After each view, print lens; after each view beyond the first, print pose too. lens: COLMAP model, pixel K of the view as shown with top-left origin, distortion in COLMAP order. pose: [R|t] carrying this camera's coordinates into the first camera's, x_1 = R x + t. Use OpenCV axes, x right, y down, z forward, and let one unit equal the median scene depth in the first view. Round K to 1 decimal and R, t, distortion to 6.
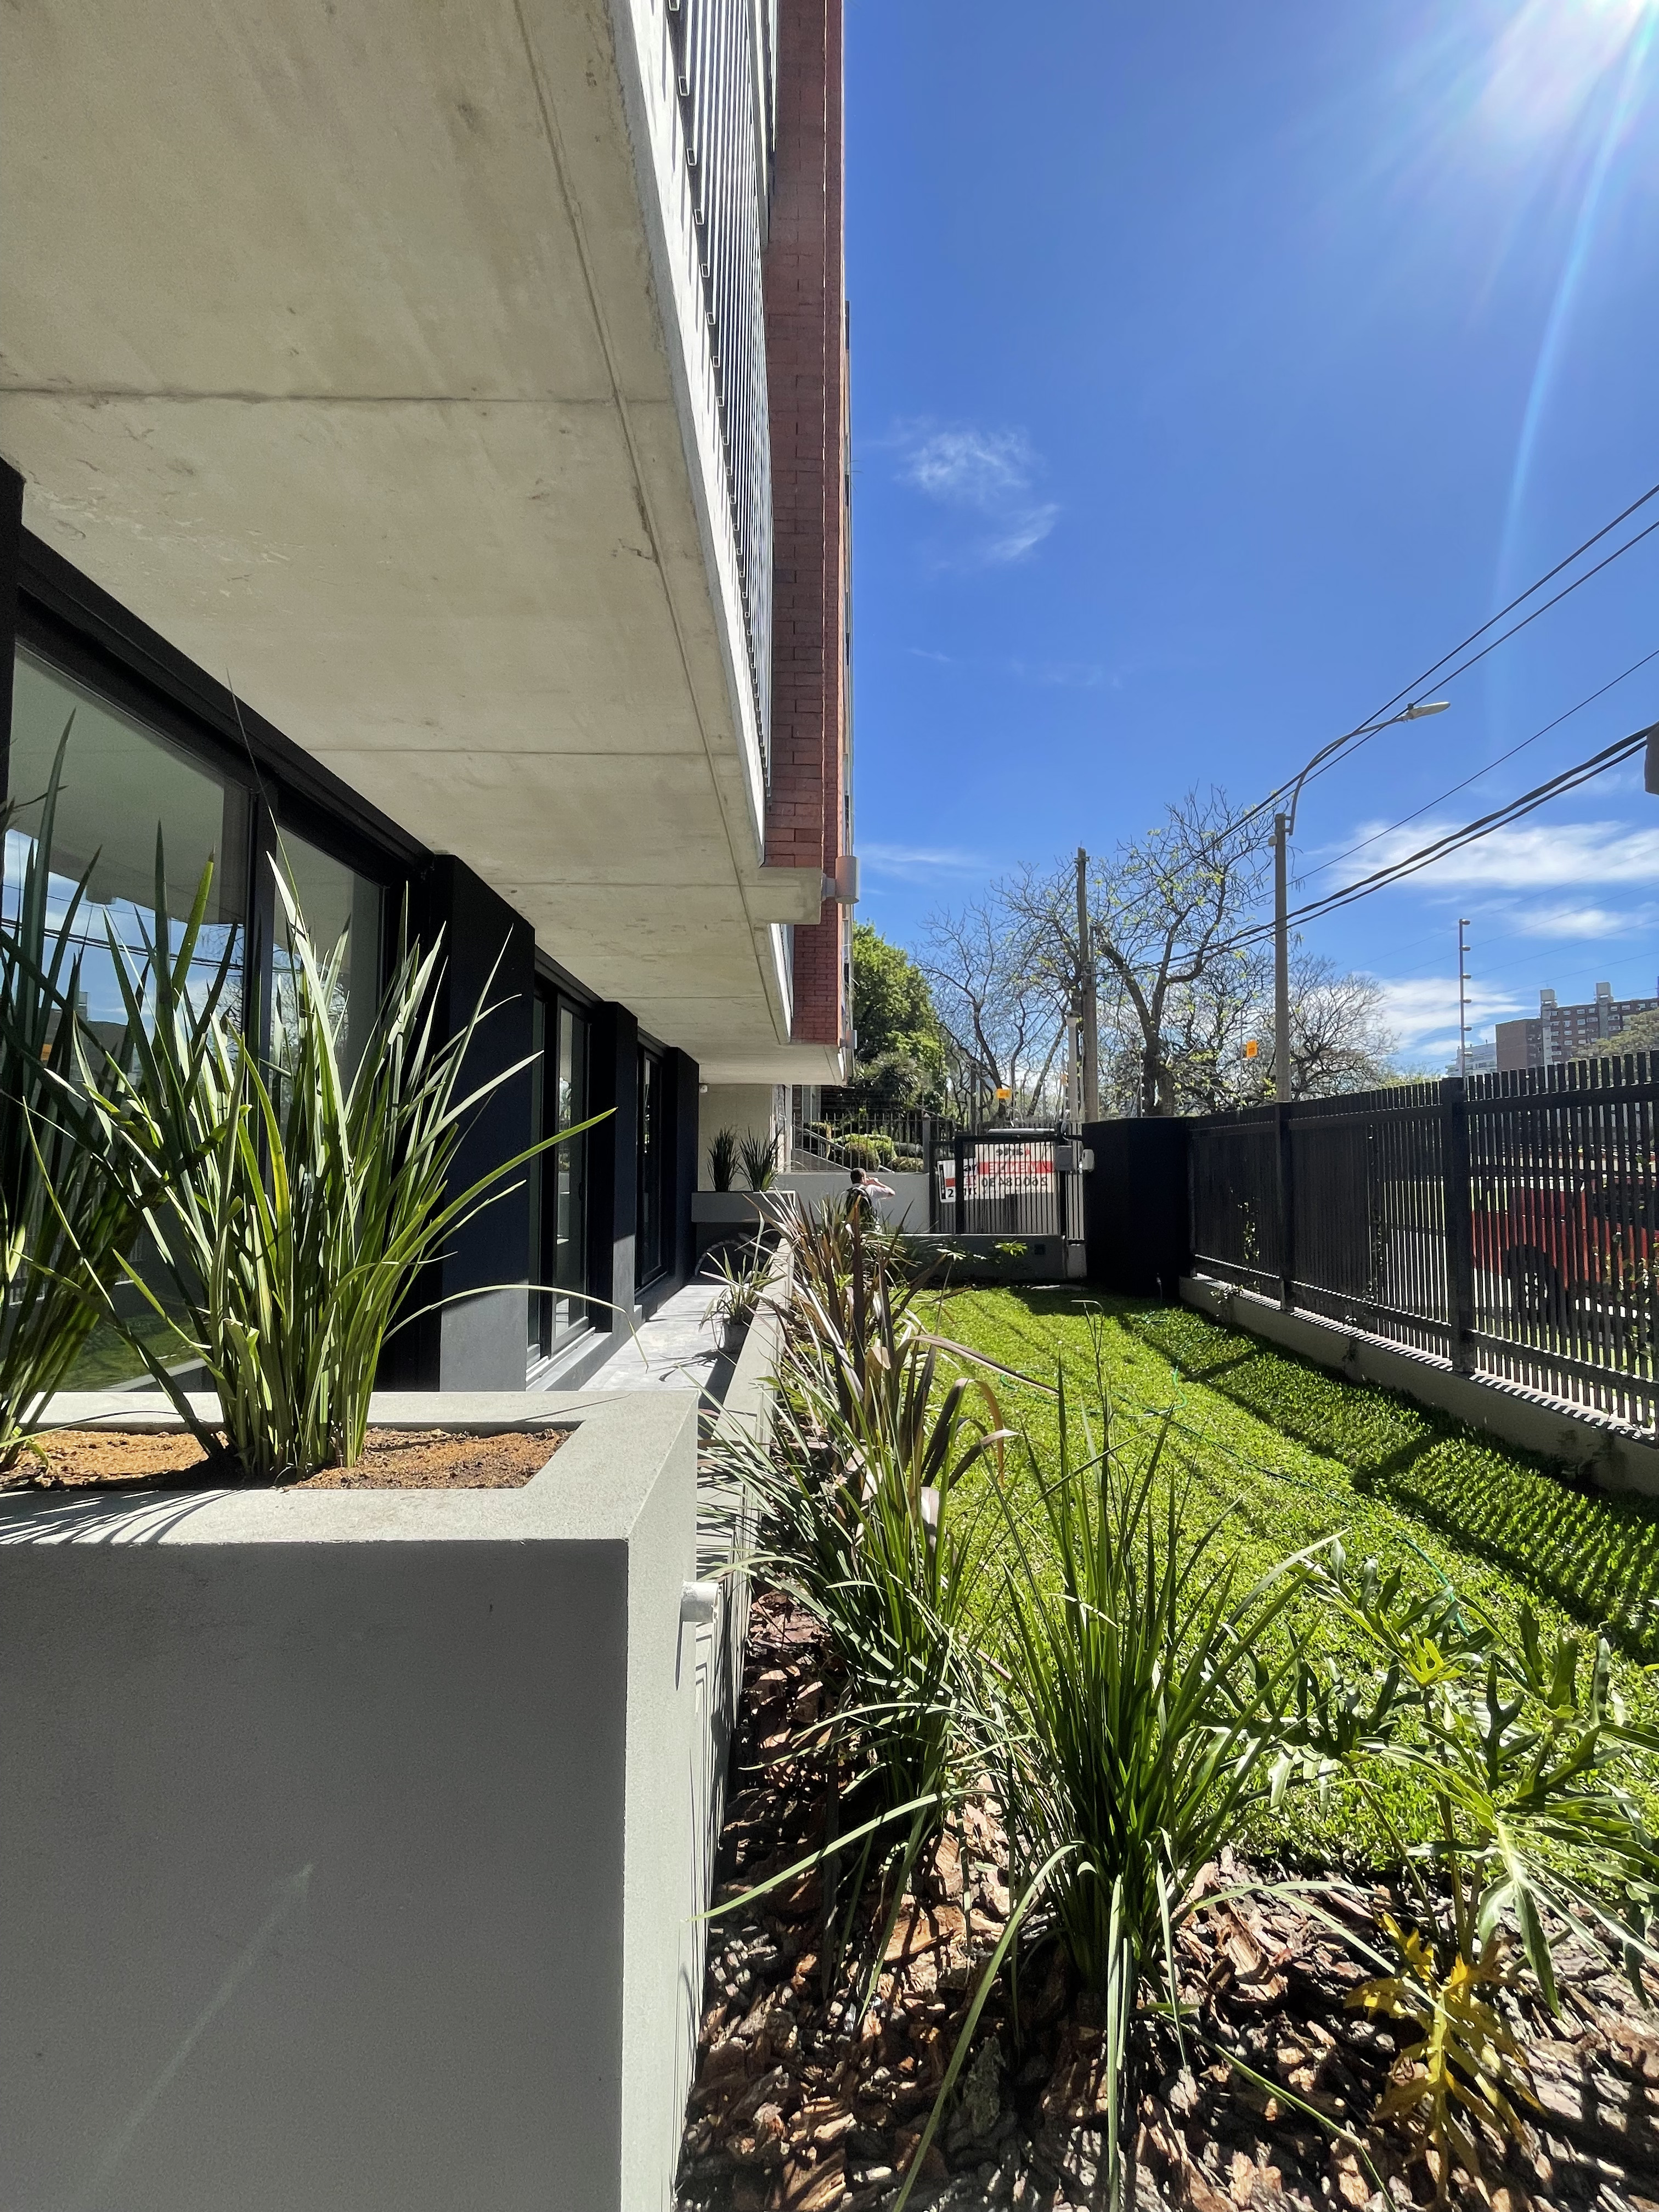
lens RADIAL K [[899.4, 0, 834.2], [0, 899.4, 1105.6], [0, 0, 1]] dist [-0.001443, 0.000012]
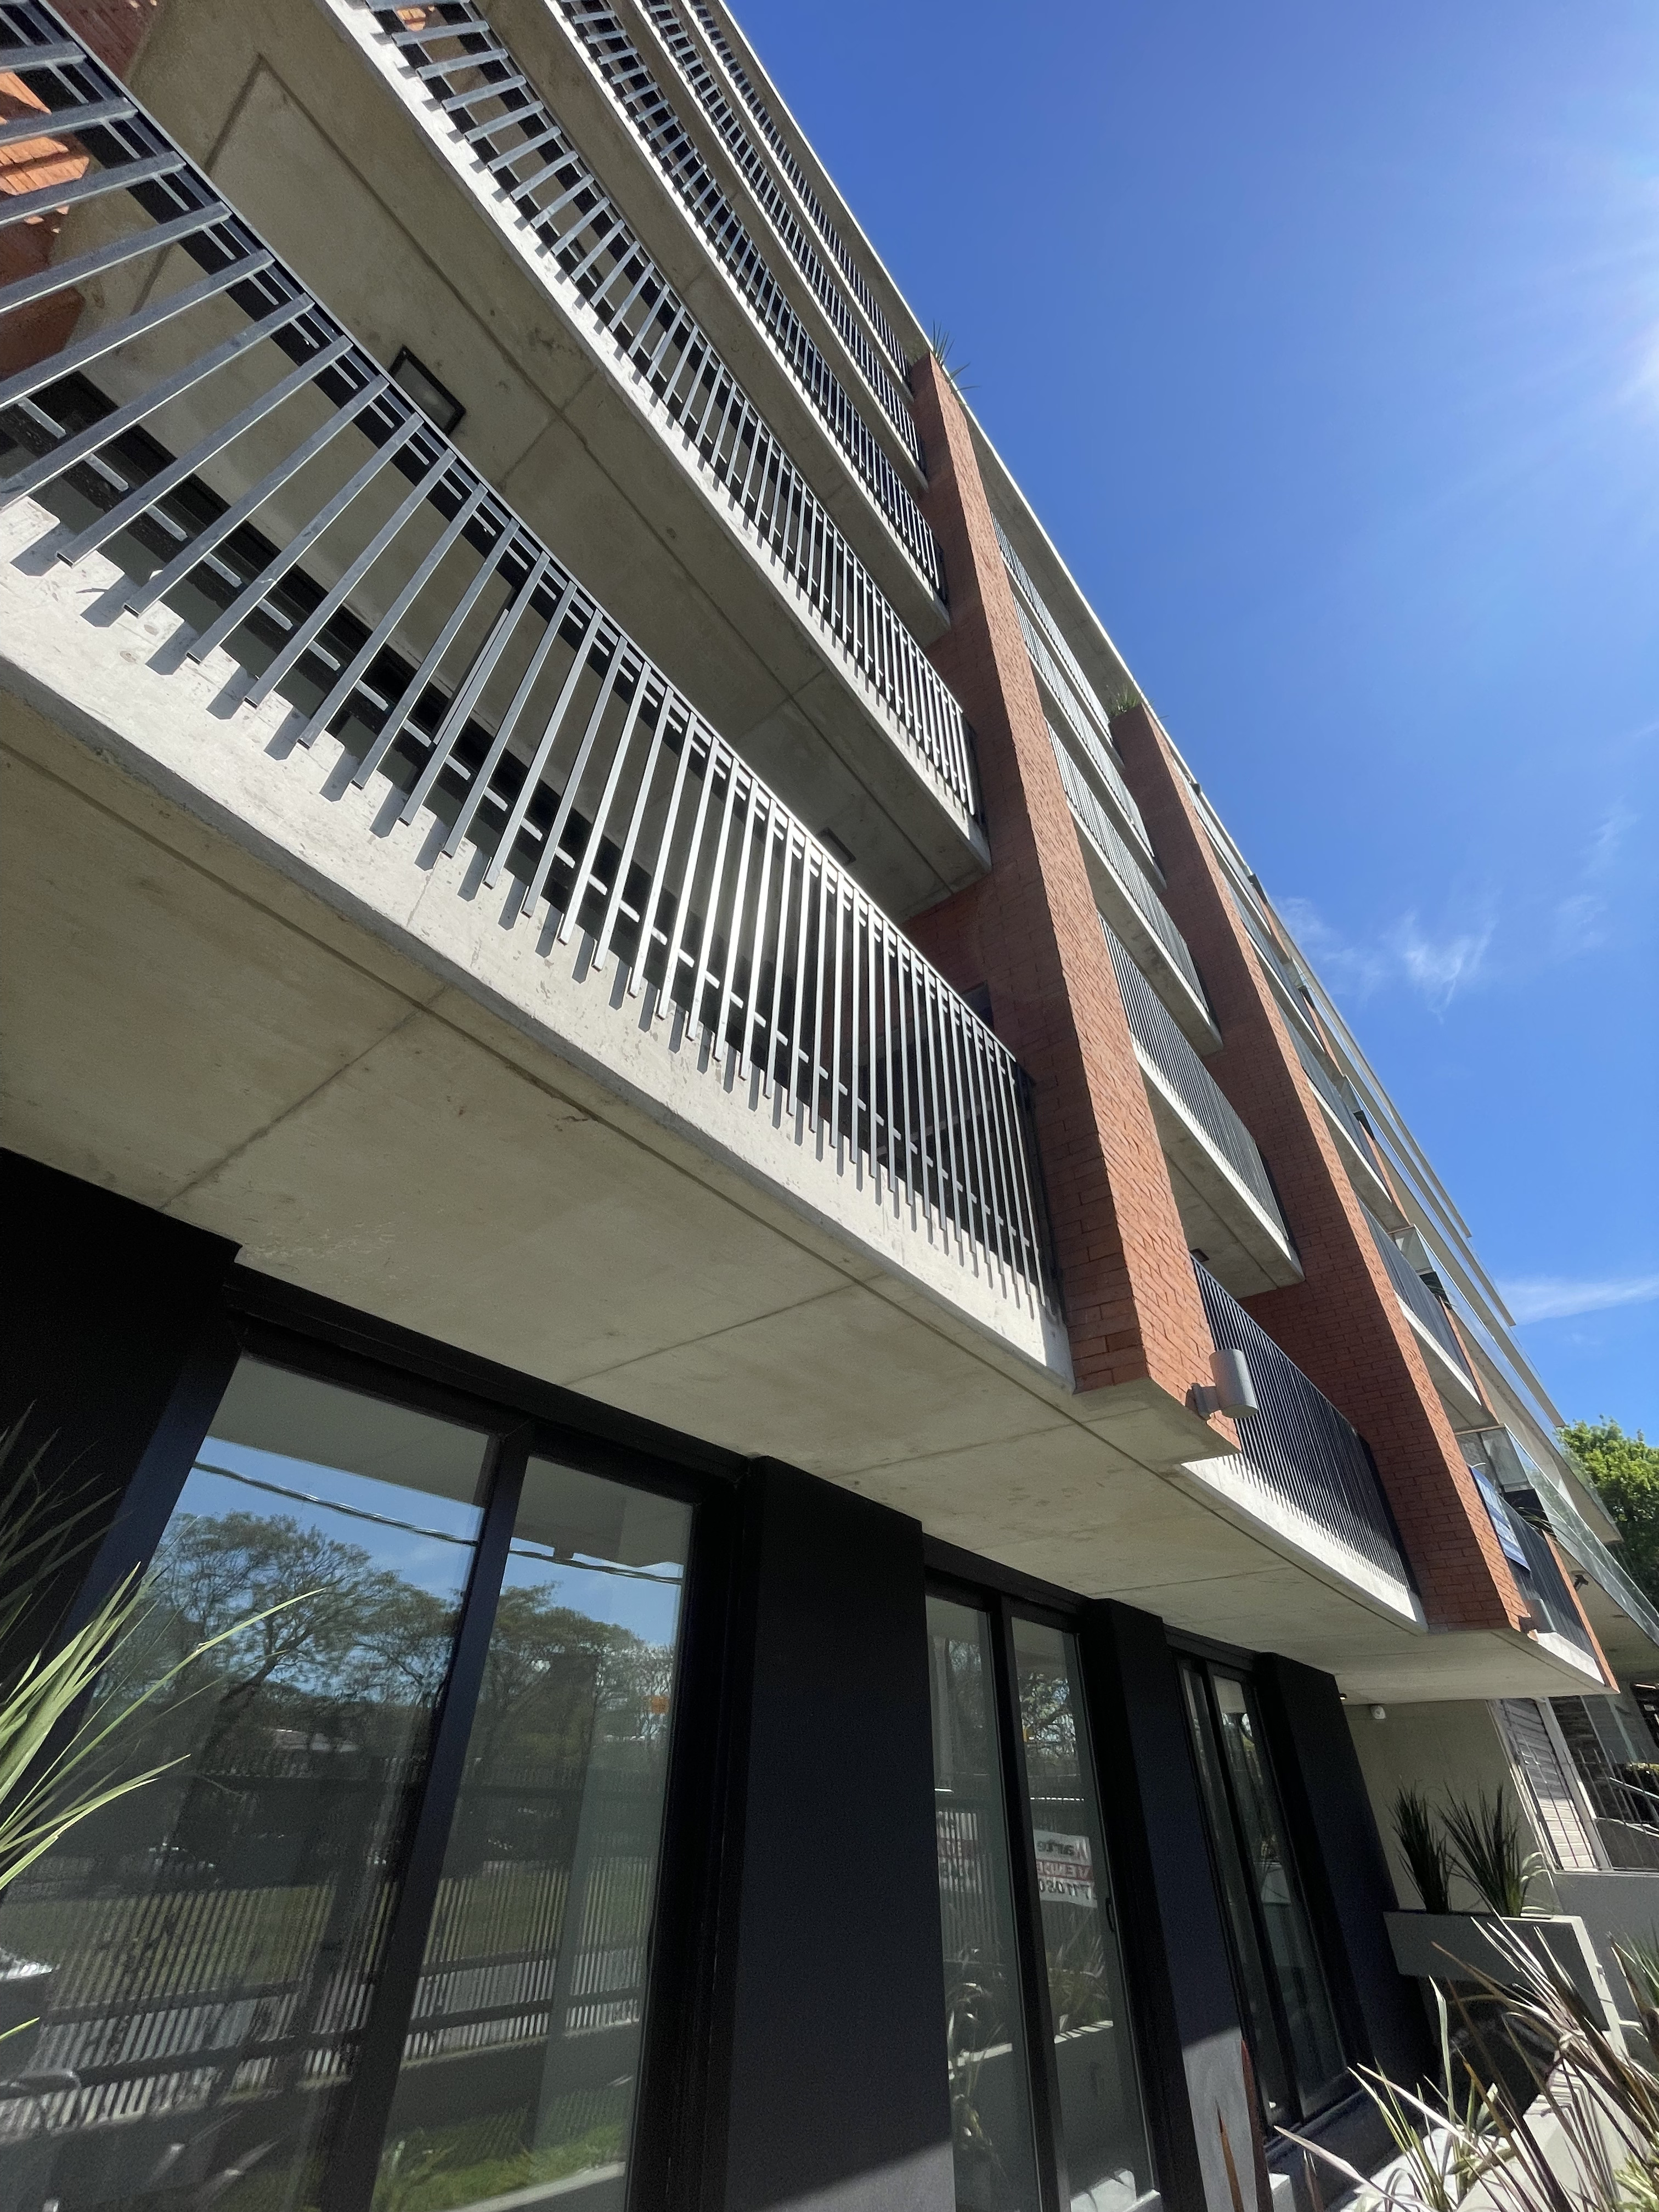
lens RADIAL K [[899.4, 0, 827.9], [0, 899.4, 1114.1], [0, 0, 1]] dist [-0.001443, 0.000012]
pose [[0.768122, -0.386224, -0.510705, 0.240405], [0.024901, 0.815014, -0.578907, -0.018282], [0.639820, 0.431953, 0.635647, 0.261122]]
